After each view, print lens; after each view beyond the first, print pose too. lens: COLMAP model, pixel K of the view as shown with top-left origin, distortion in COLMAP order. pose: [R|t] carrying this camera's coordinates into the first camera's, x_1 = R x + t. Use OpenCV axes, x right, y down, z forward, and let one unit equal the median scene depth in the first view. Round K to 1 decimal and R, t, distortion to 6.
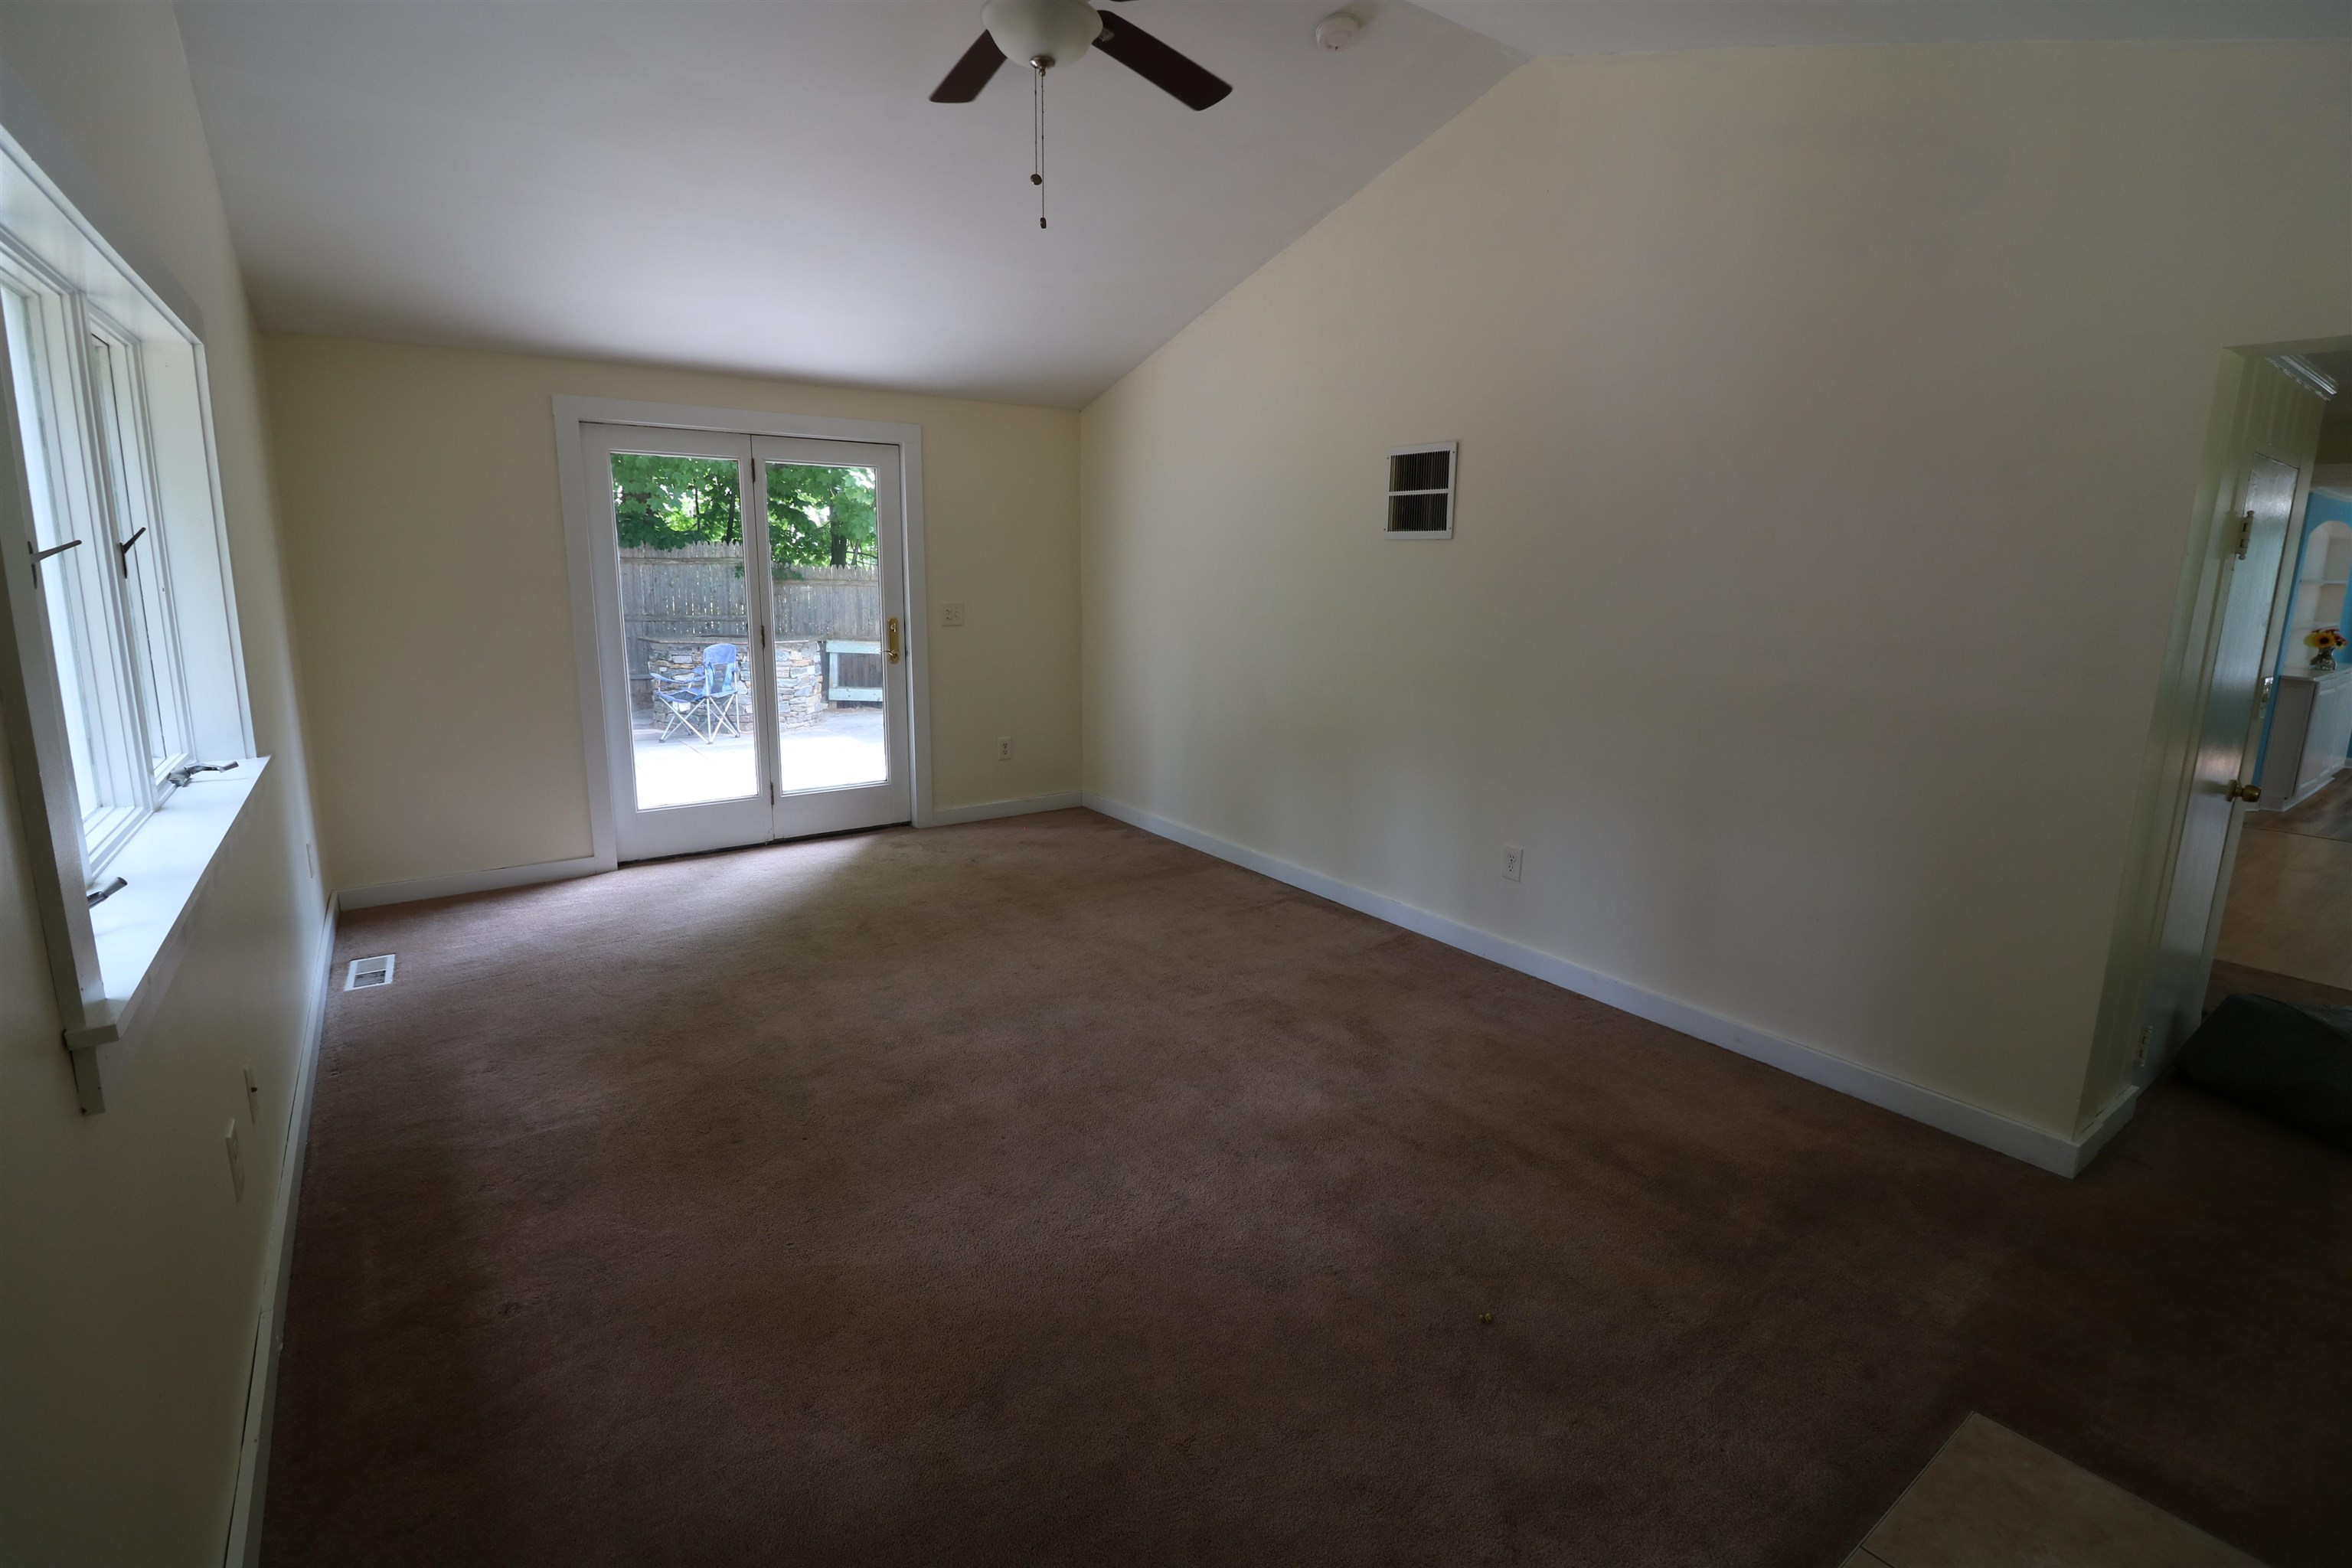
lens RADIAL K [[1087.1, 0, 1176.4], [0, 1087.1, 759.6], [0, 0, 1]] dist [0.002078, -0.015334]
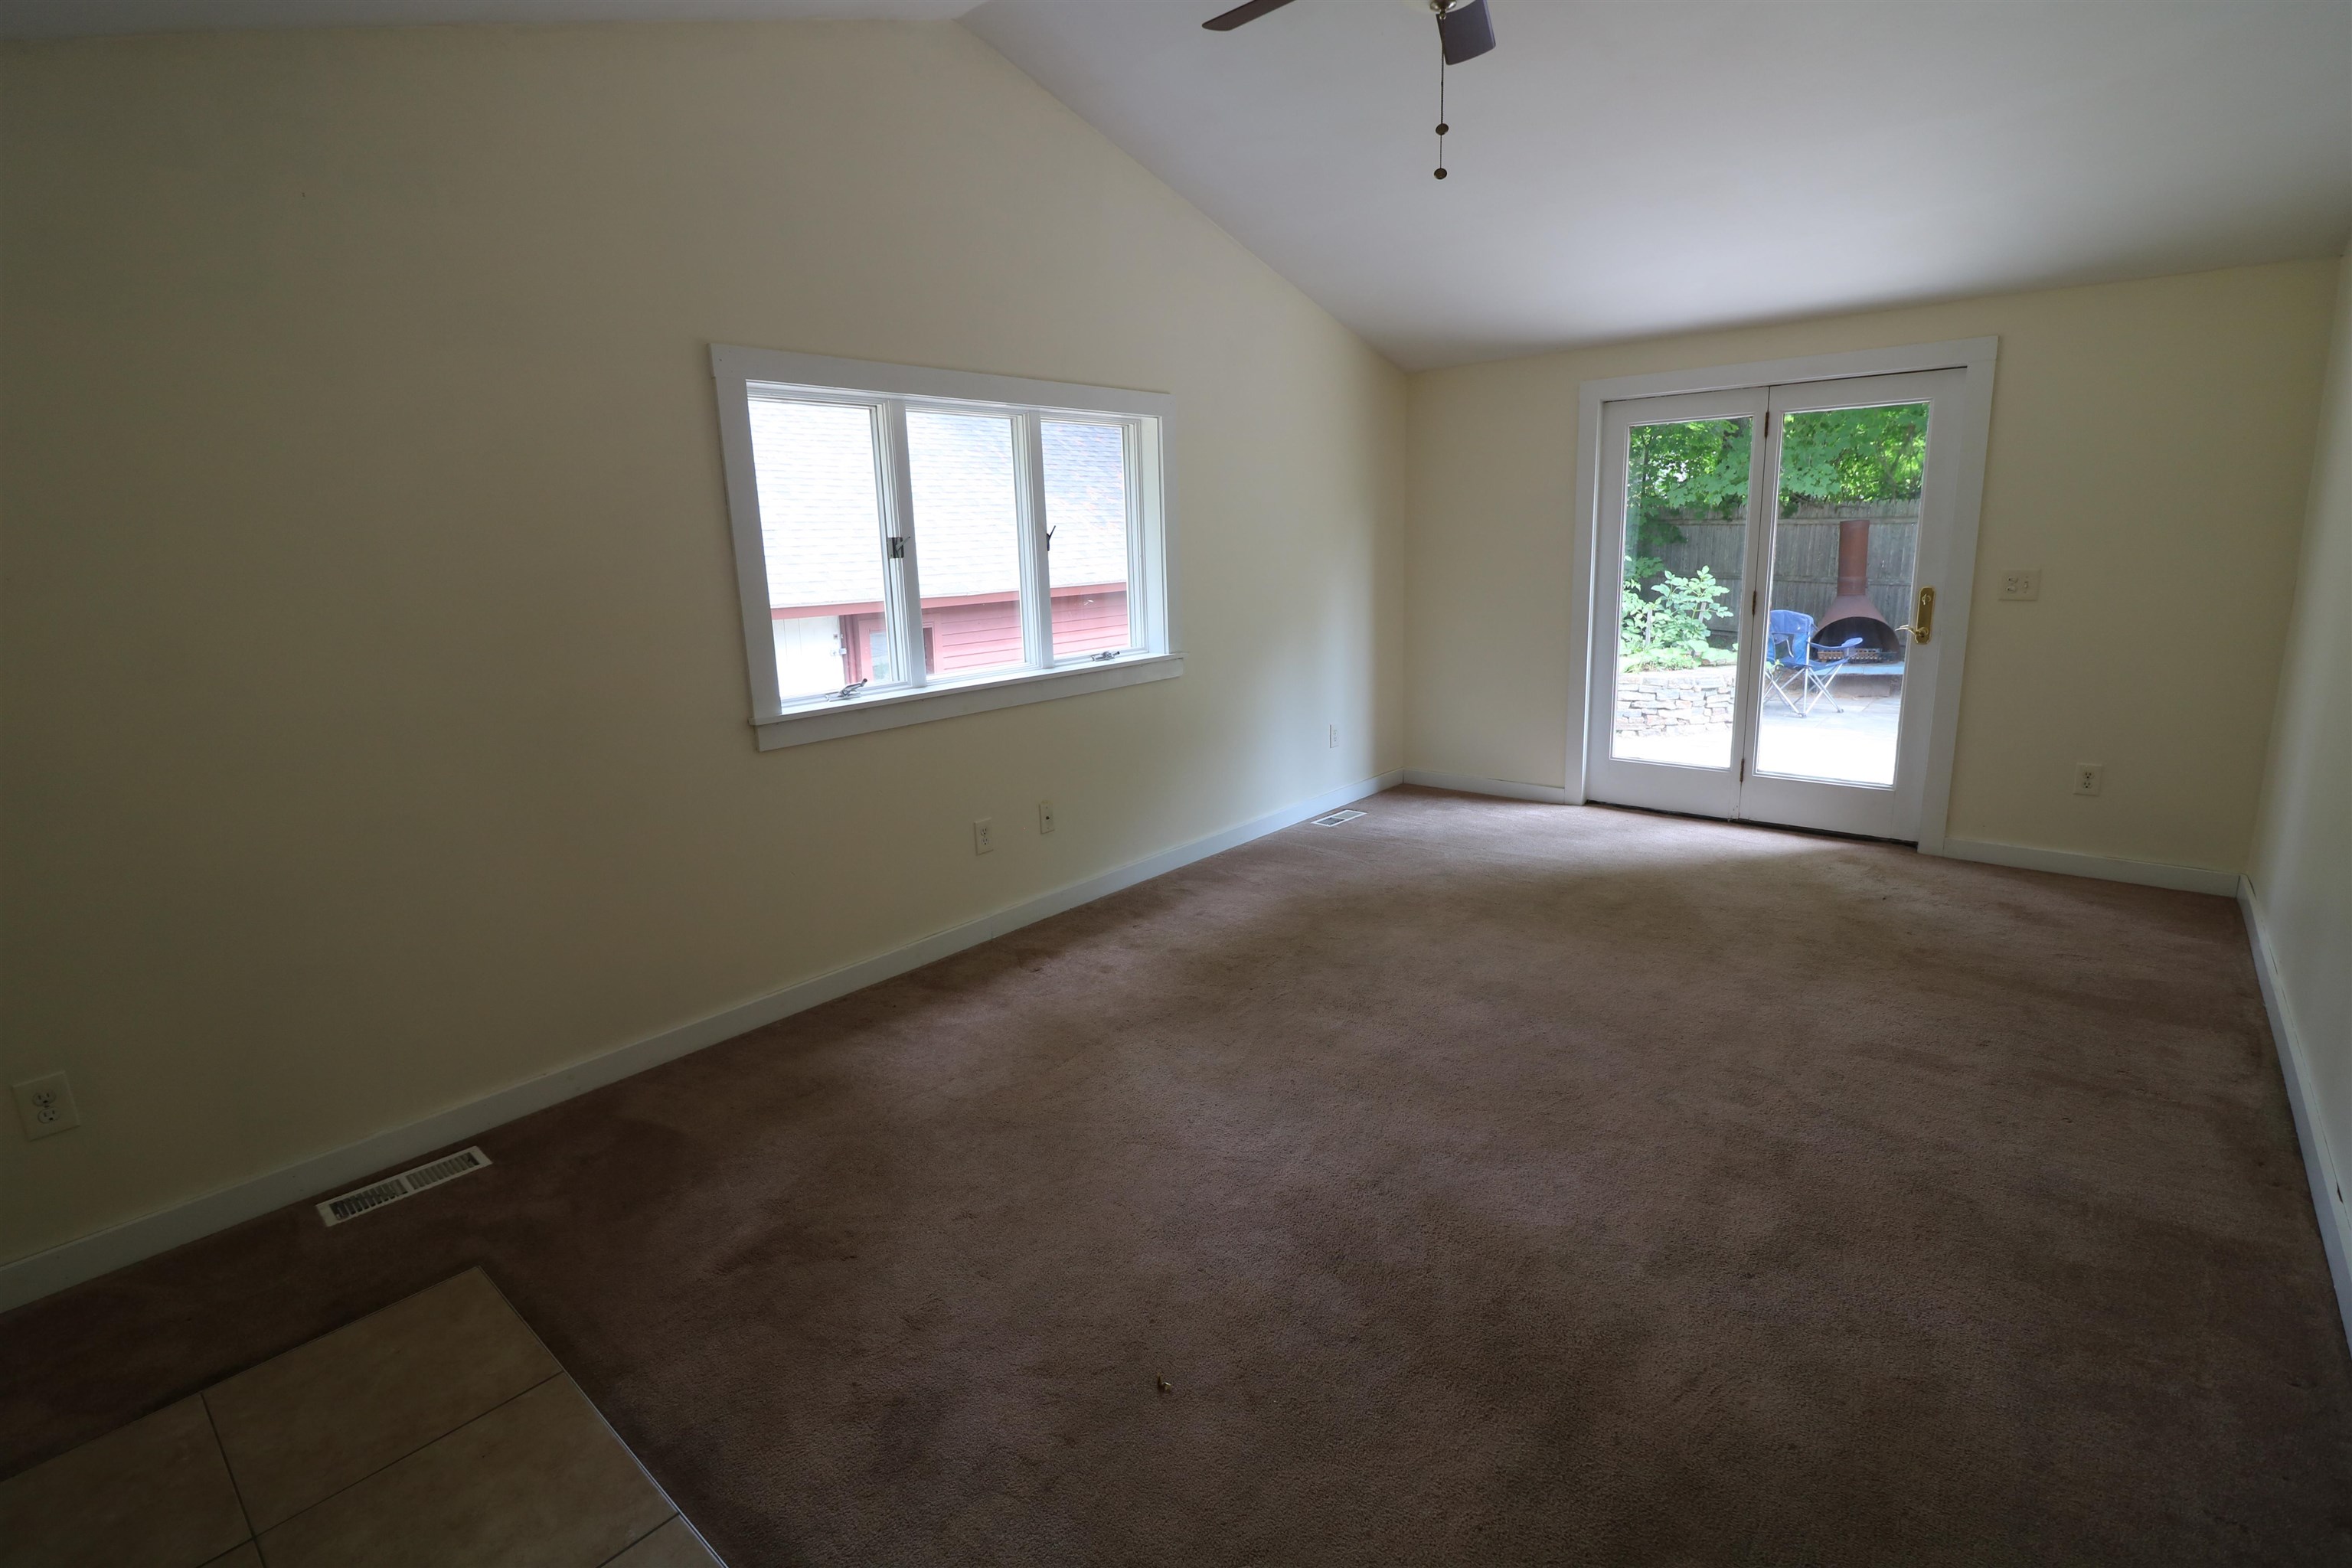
lens RADIAL K [[1087.1, 0, 1176.4], [0, 1087.1, 759.6], [0, 0, 1]] dist [0.002078, -0.015334]
pose [[0.222566, 0.176632, -0.958783, 0.477738], [-0.142212, 0.978813, 0.147309, -0.052862], [0.964490, 0.103564, 0.242970, 0.336692]]
